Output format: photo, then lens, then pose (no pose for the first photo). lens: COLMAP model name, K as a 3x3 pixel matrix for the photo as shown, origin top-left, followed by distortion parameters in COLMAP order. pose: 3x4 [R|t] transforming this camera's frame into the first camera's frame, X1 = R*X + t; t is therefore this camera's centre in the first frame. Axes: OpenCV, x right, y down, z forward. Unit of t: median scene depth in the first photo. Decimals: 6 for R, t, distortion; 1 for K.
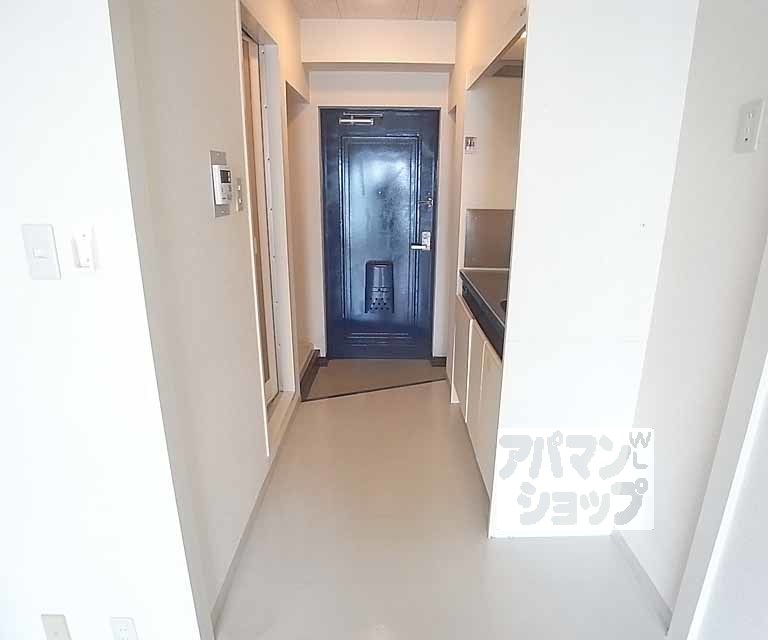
lens RADIAL K [[473.7, 0, 386.2], [0, 473.7, 330.3], [0, 0, 1]] dist [-0.039590, -0.000812]
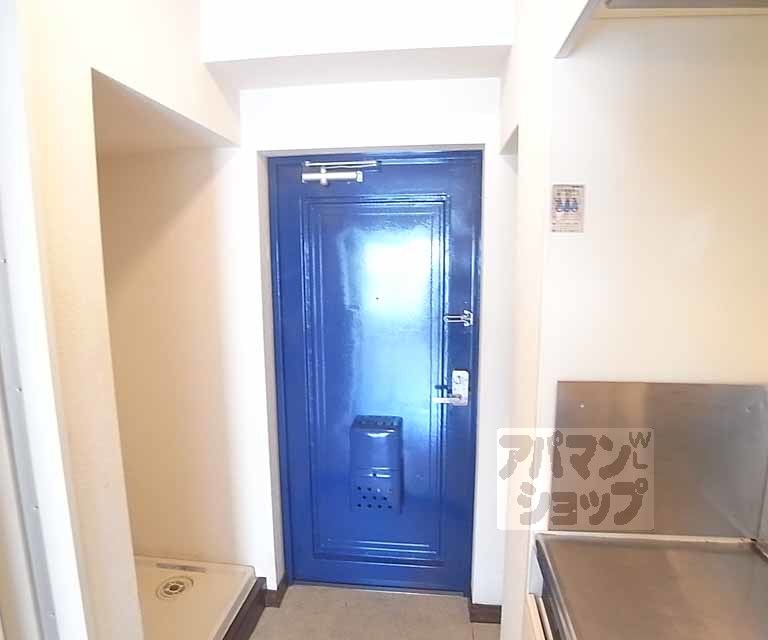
lens RADIAL K [[473.7, 0, 386.2], [0, 473.7, 330.3], [0, 0, 1]] dist [-0.039590, -0.000812]
pose [[0.994456, 0.002989, -0.105115, 0.058708], [-0.017461, 0.990413, -0.137030, -0.182996], [0.103698, 0.138105, 0.984974, 0.466412]]
